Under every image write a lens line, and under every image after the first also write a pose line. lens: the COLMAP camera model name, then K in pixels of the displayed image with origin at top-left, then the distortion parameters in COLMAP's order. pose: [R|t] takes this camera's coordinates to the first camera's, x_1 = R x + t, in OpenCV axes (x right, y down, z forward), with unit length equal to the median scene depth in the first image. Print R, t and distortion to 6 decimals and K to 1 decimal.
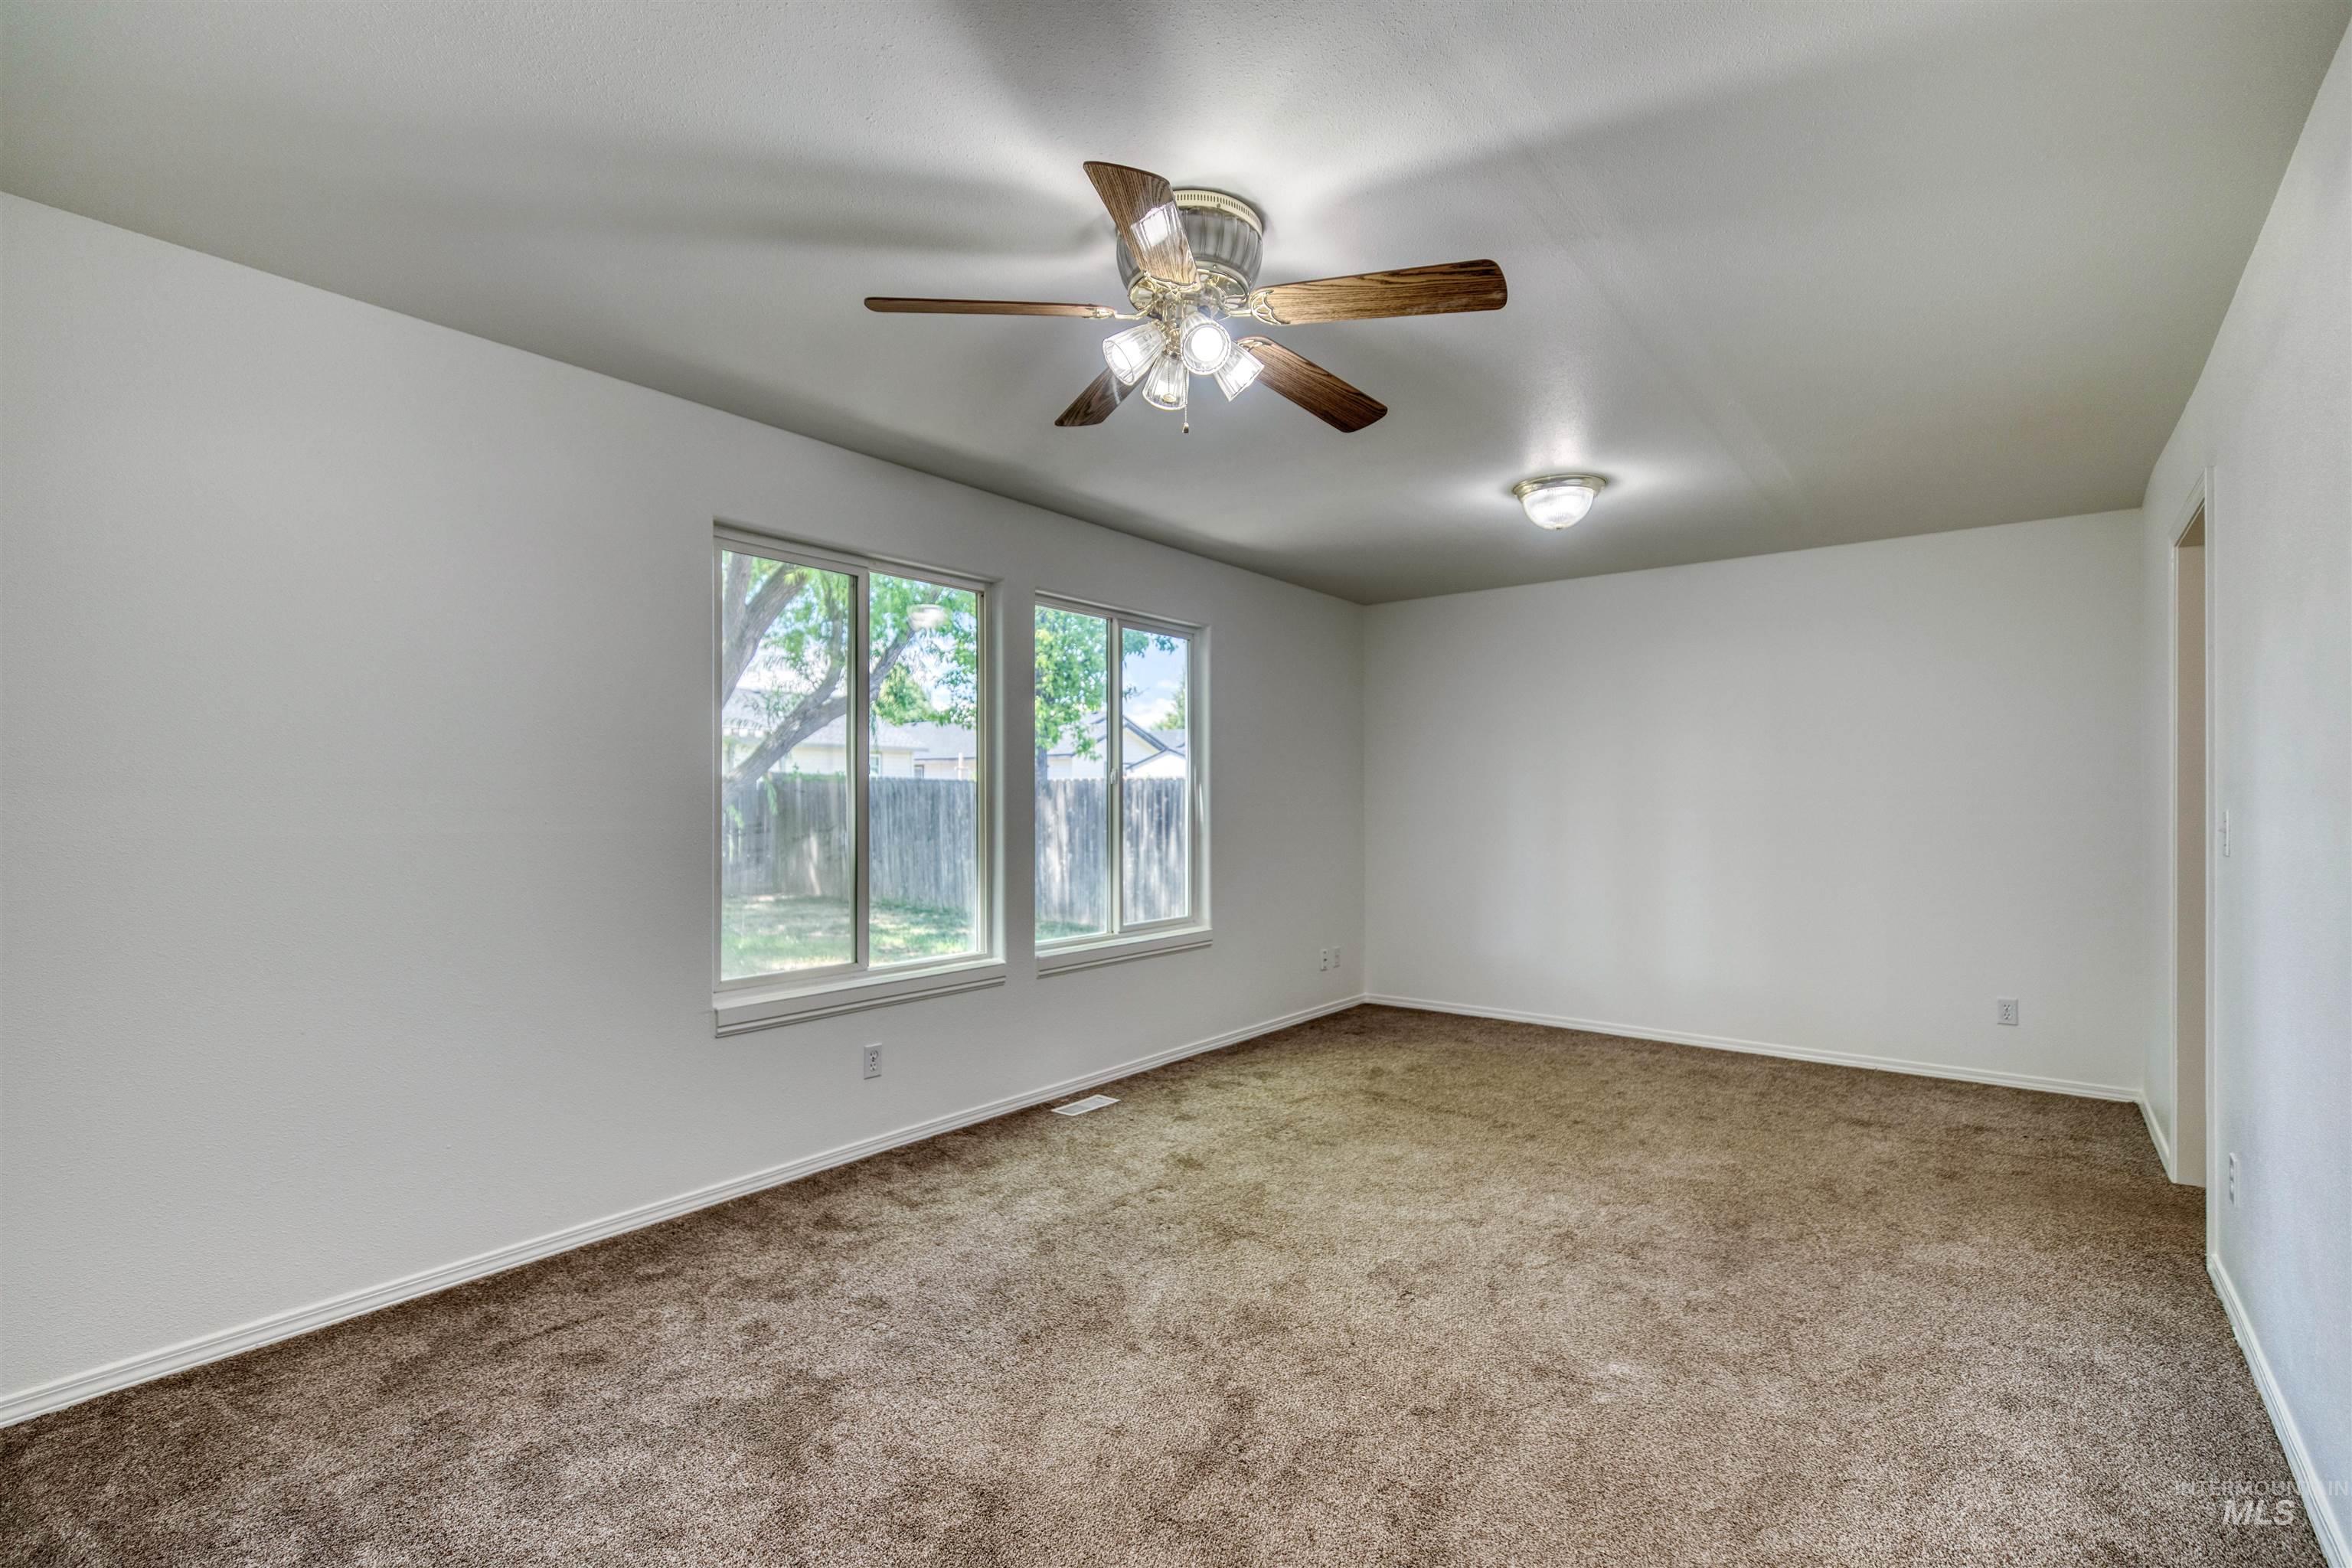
lens RADIAL K [[1063.5, 0, 1175.9], [0, 1063.5, 798.8], [0, 0, 1]] dist [0.005261, -0.000579]
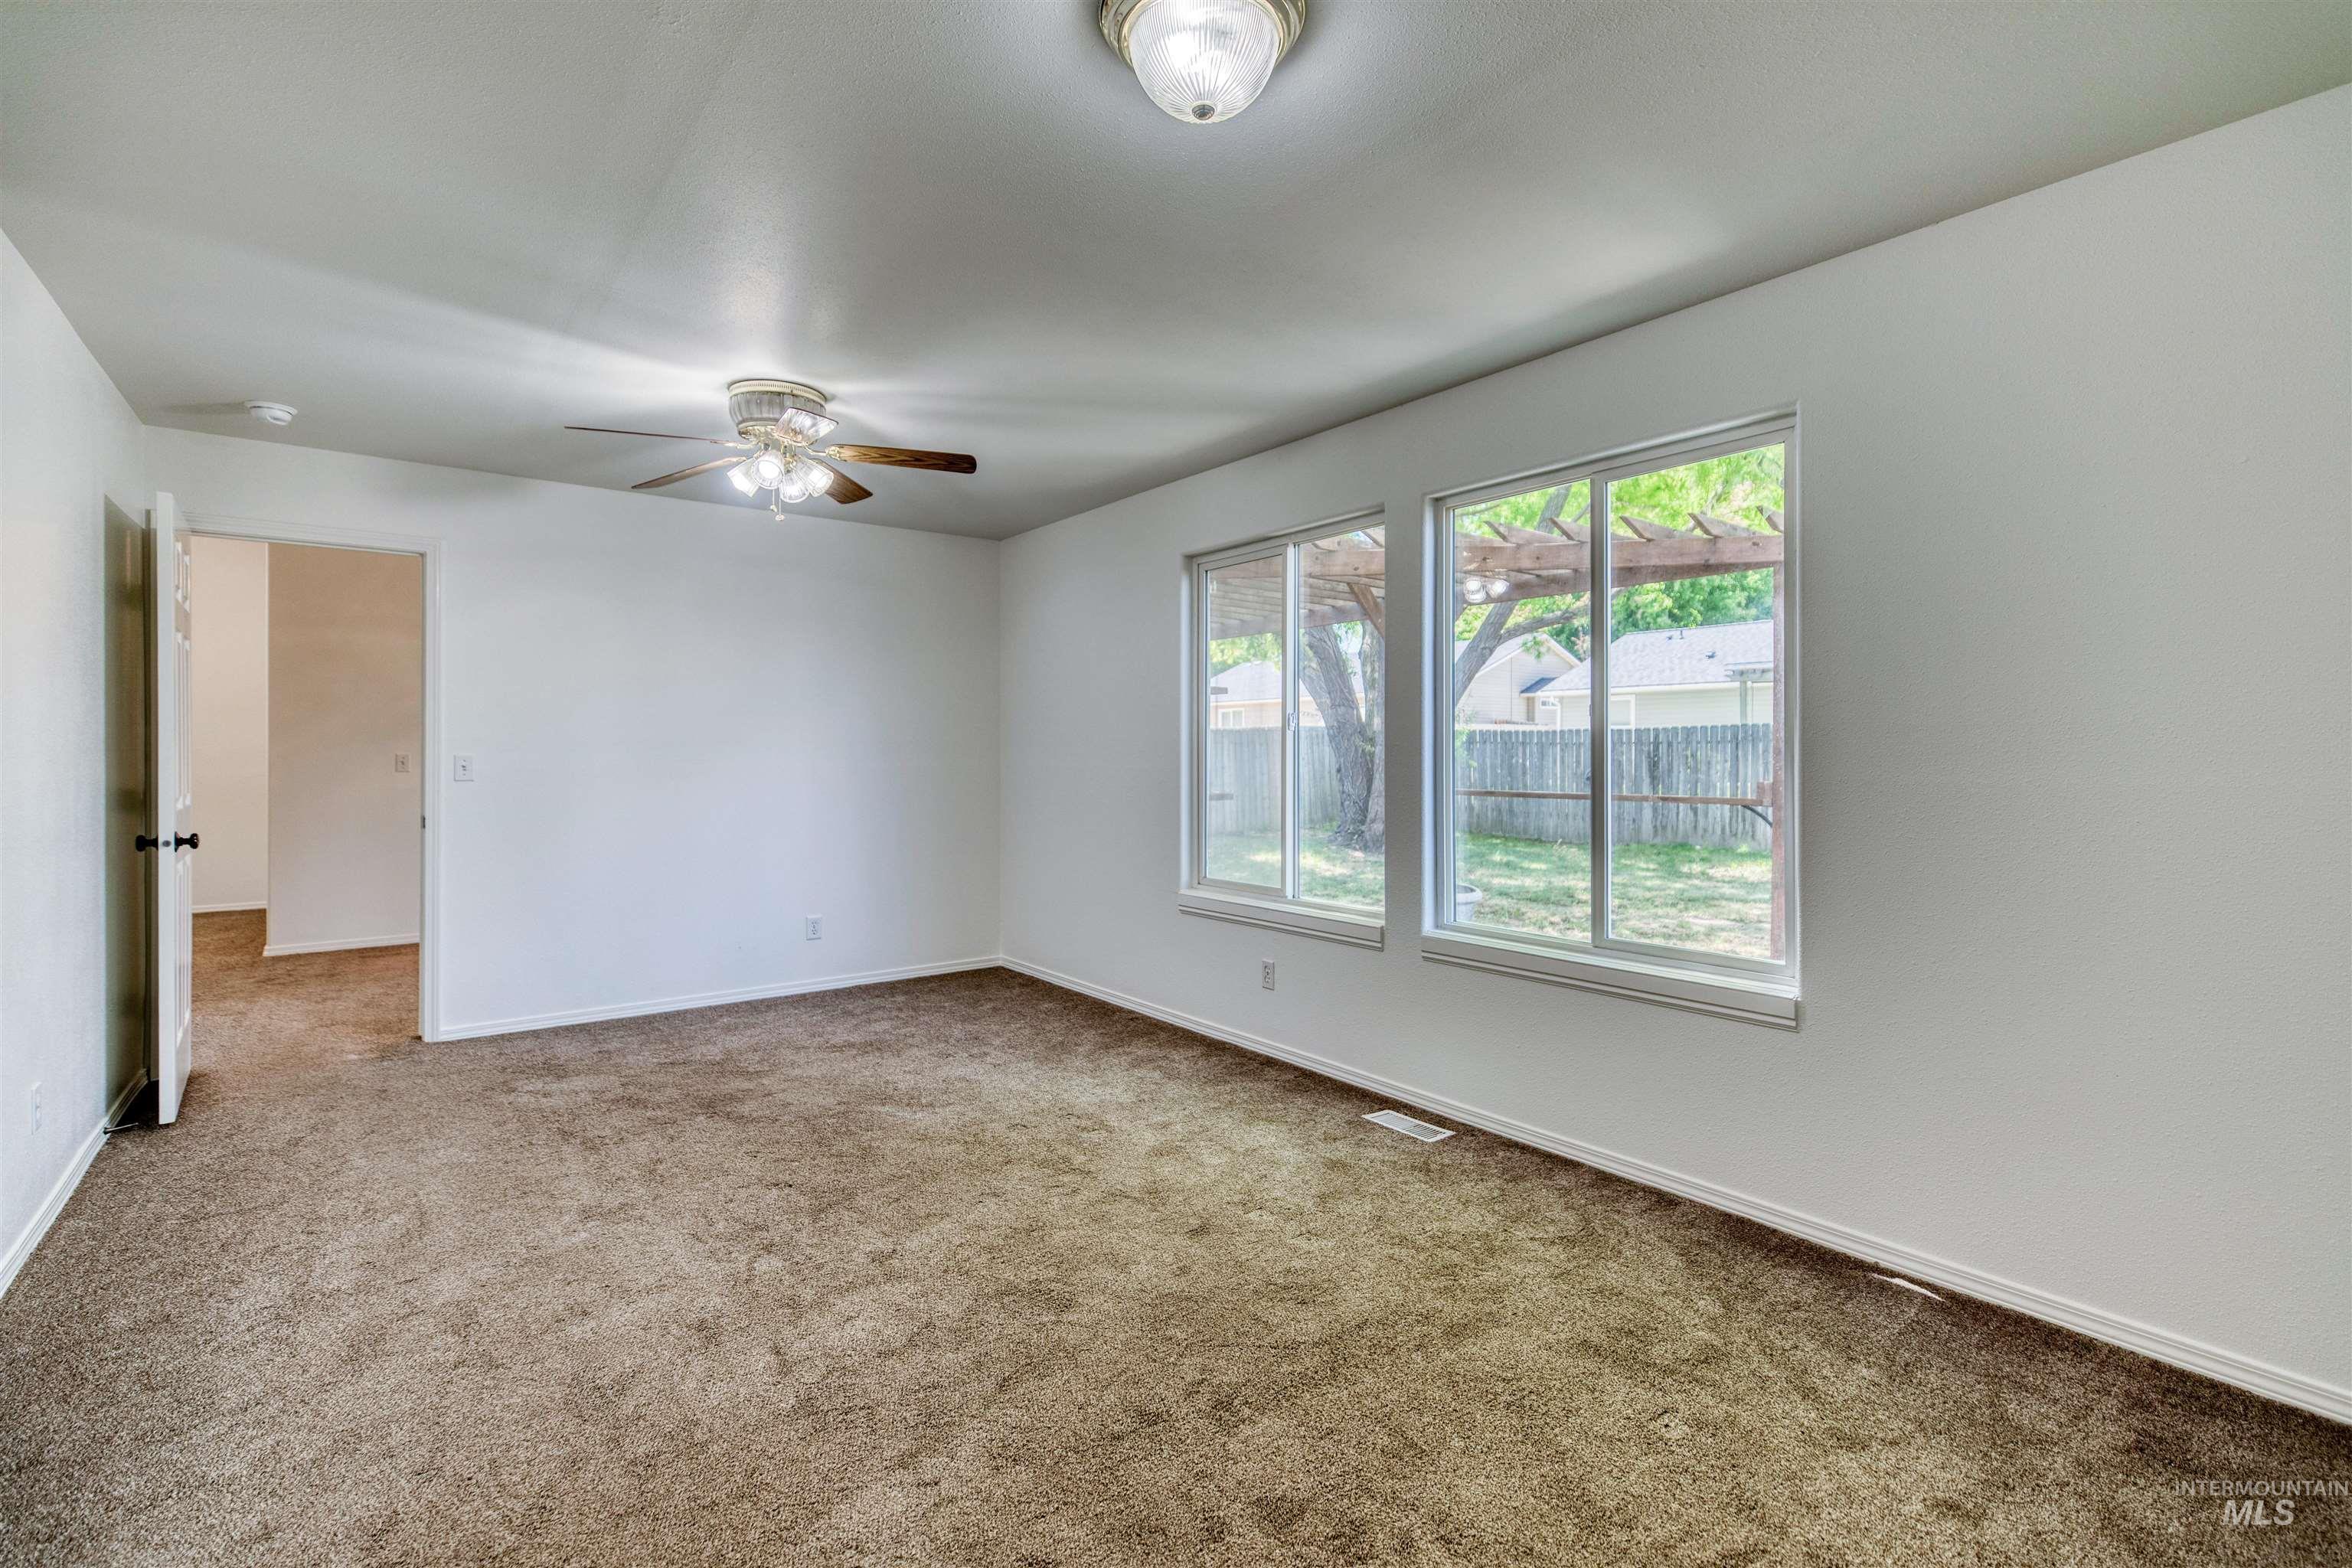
lens RADIAL K [[1063.5, 0, 1180.5], [0, 1063.5, 758.1], [0, 0, 1]] dist [0.005261, -0.000579]
pose [[-0.252122, 0.004567, -0.967685, 0.874719], [0.001817, 0.999989, 0.004246, 0.007089], [0.967694, -0.000687, -0.252128, 1.229000]]
